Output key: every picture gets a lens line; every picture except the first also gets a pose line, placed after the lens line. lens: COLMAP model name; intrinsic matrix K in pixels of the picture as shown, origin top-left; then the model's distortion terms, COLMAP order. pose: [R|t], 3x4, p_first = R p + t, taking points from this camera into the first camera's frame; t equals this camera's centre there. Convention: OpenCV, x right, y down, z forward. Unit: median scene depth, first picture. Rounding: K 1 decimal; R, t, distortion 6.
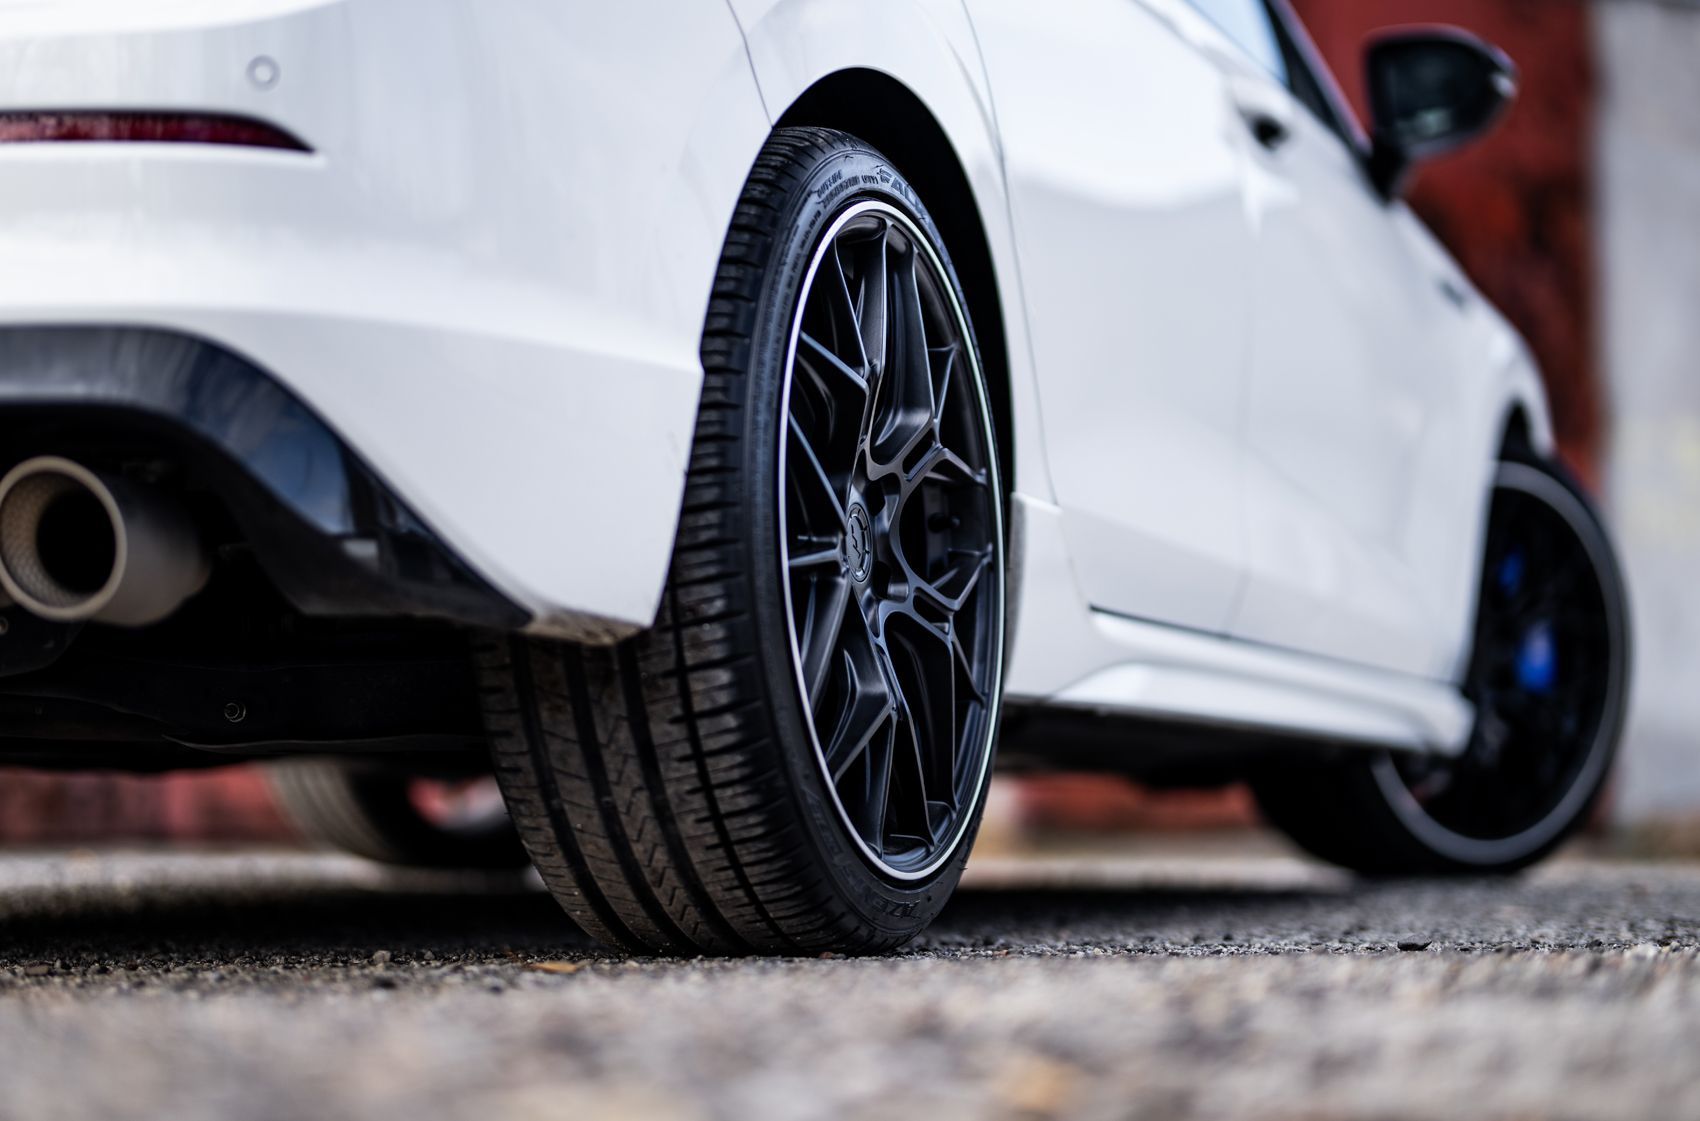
lens RADIAL K [[4054.3, 0, 849.8], [0, 4054.3, 559.7], [0, 0, 1]] dist [-0.006689, 0.000000]
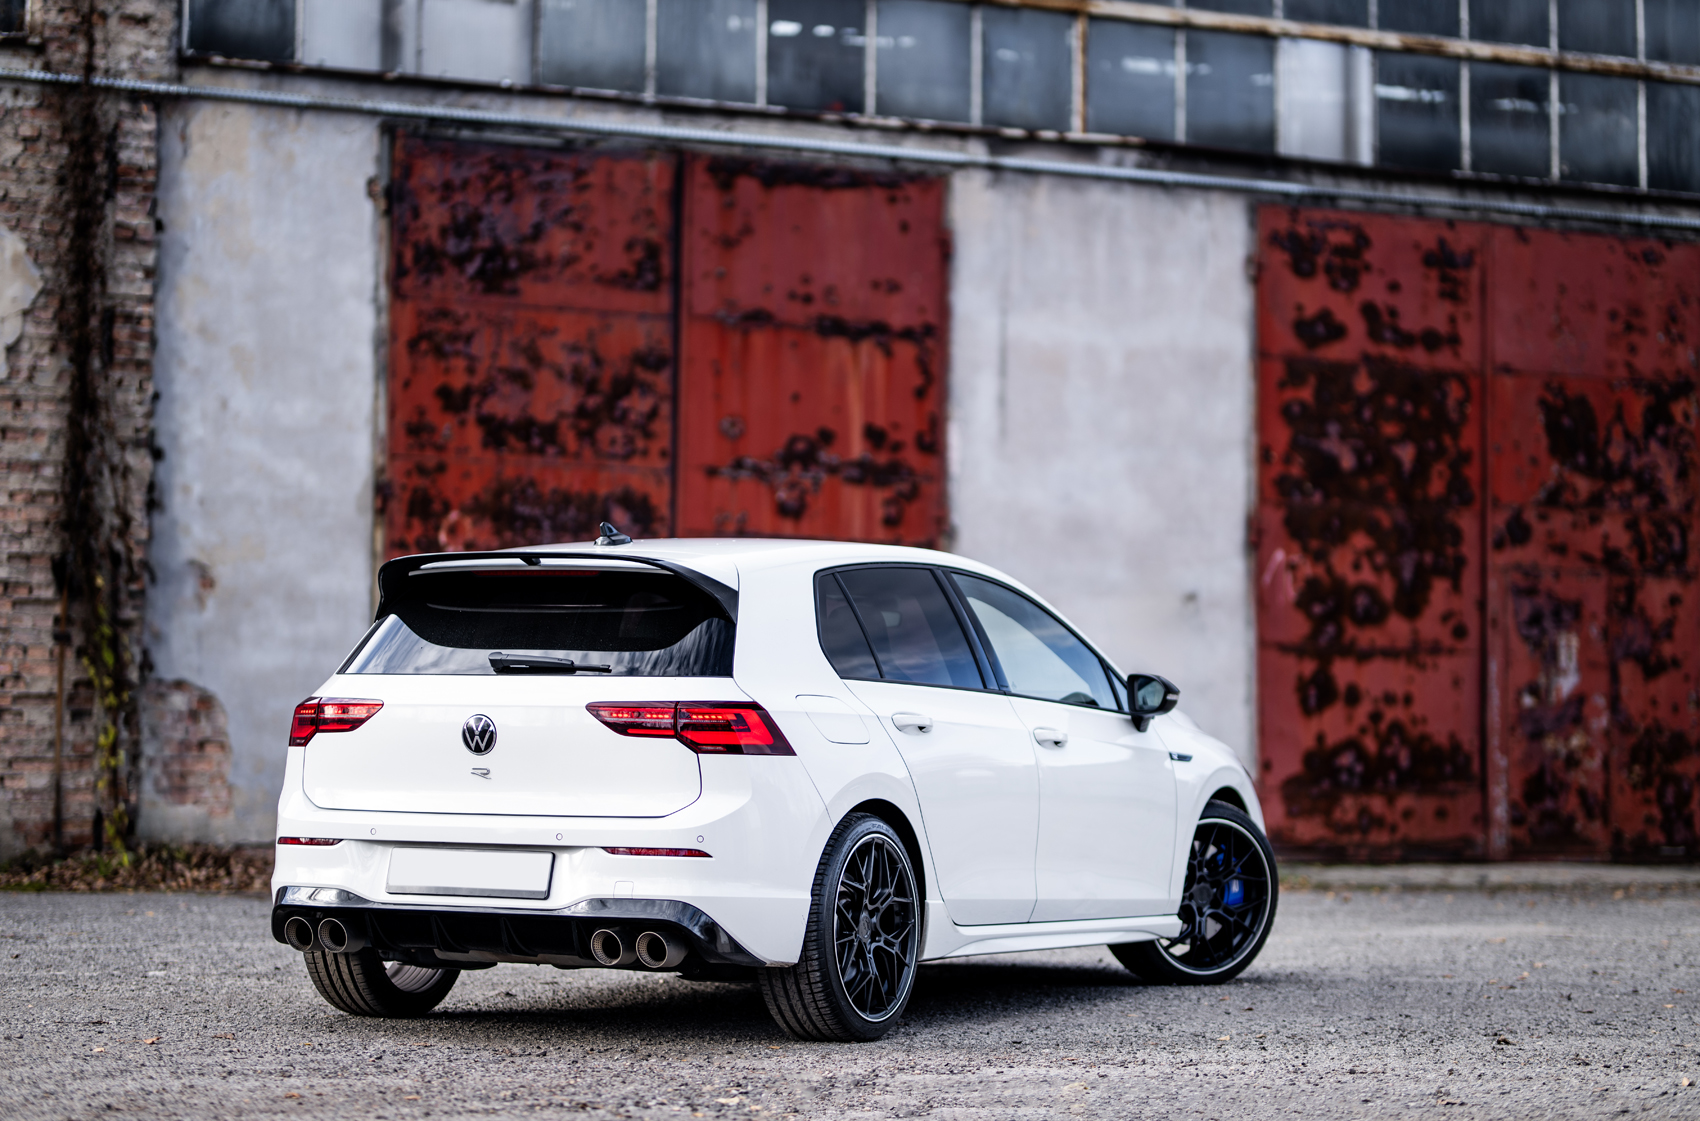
lens RADIAL K [[4054.3, 0, 852.0], [0, 4054.3, 543.8], [0, 0, 1]] dist [-0.006689, 0.000000]
pose [[0.991770, 0.007528, -0.127808, 0.473002], [-0.004472, 0.999698, 0.024180, -0.456381], [0.127951, -0.023409, 0.991504, -2.718090]]
